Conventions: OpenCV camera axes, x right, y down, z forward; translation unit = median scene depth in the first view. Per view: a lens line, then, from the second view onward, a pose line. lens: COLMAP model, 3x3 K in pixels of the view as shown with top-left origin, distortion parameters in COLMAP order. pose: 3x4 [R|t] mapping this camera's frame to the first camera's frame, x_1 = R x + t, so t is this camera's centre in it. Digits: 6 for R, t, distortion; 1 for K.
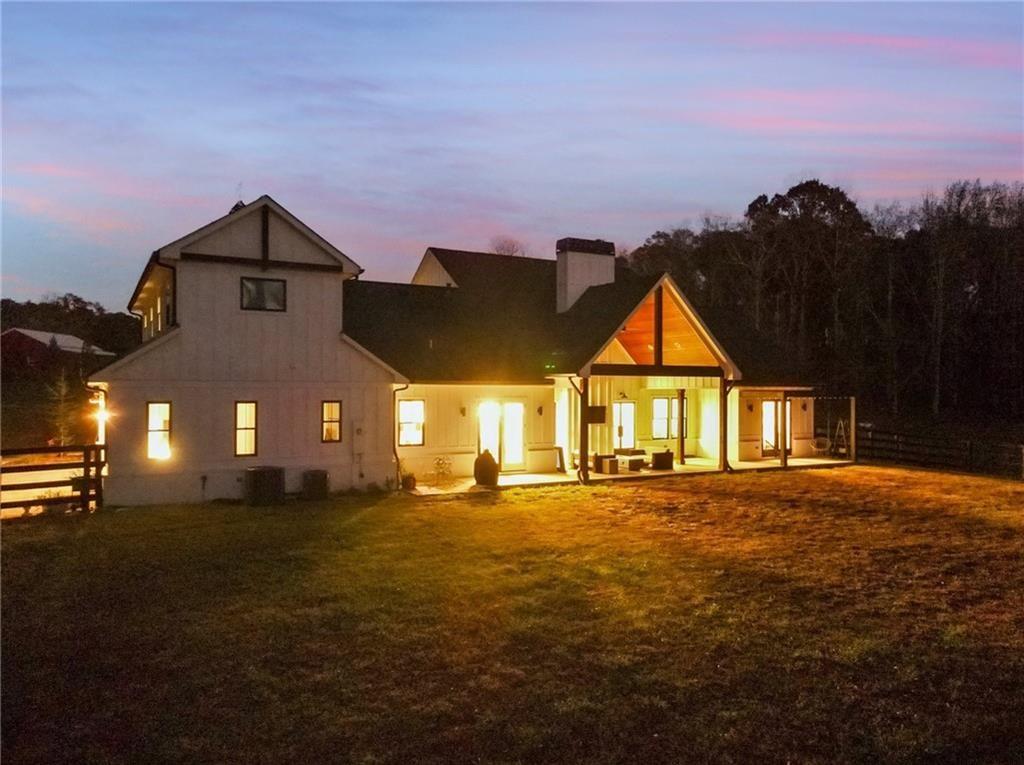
lens RADIAL K [[757.5, 0, 515.1], [0, 757.5, 388.8], [0, 0, 1]] dist [0.010566, 0.011376]
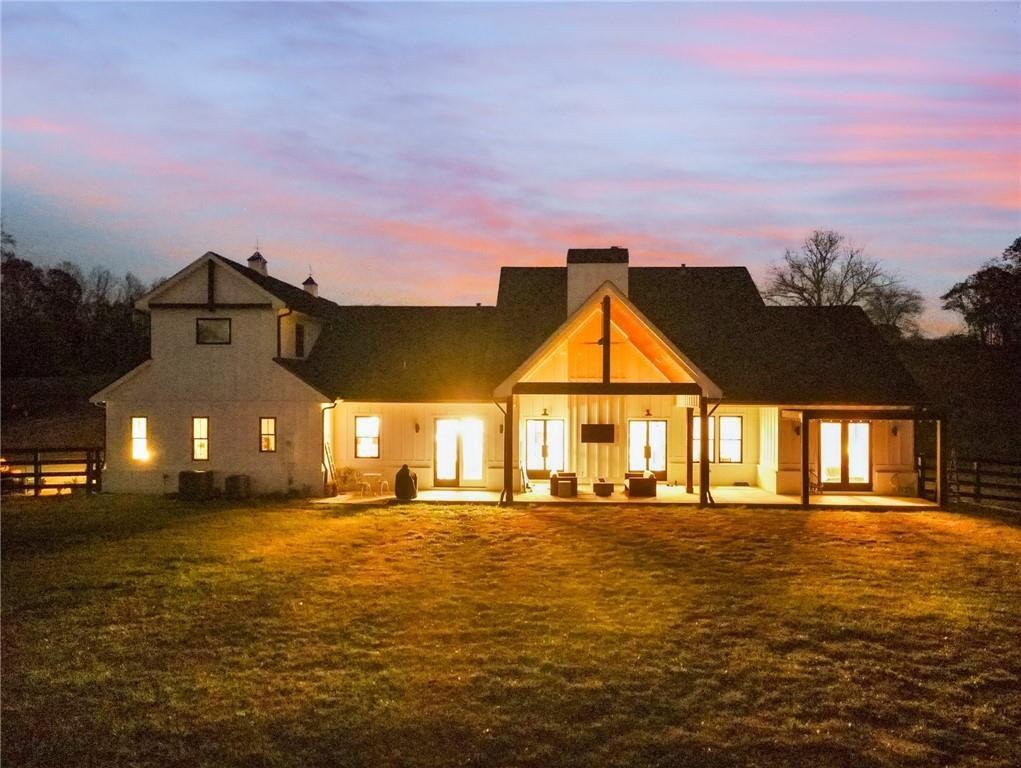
lens RADIAL K [[755.3, 0, 513.6], [0, 755.3, 390.3], [0, 0, 1]] dist [0.010566, 0.011376]
pose [[0.847204, 0.001020, -0.531267, 0.610340], [-0.001499, 0.999999, -0.000469, -0.022639], [0.531266, 0.001194, 0.847204, 0.172703]]
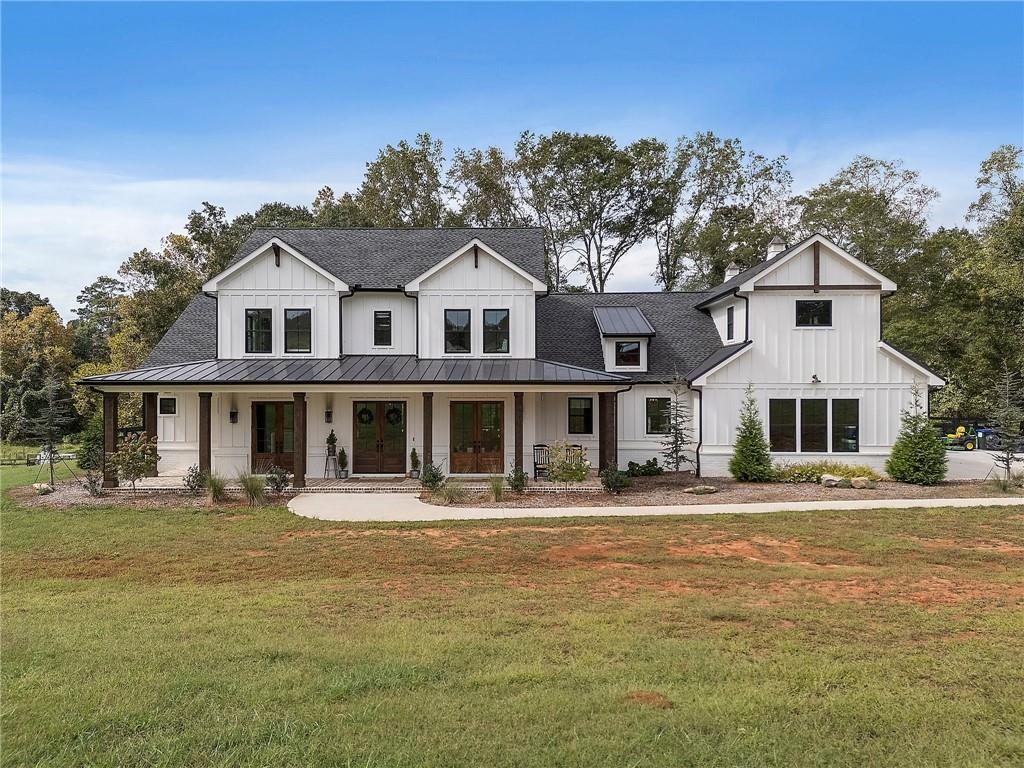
lens RADIAL K [[749.5, 0, 512.0], [0, 749.5, 384.0], [0, 0, 1]] dist [0.093017, -0.100207]
pose [[0.861596, -0.004003, -0.507579, -0.105667], [0.004858, 0.999988, 0.000361, -0.009846], [0.507572, -0.002777, 0.861605, -0.258576]]
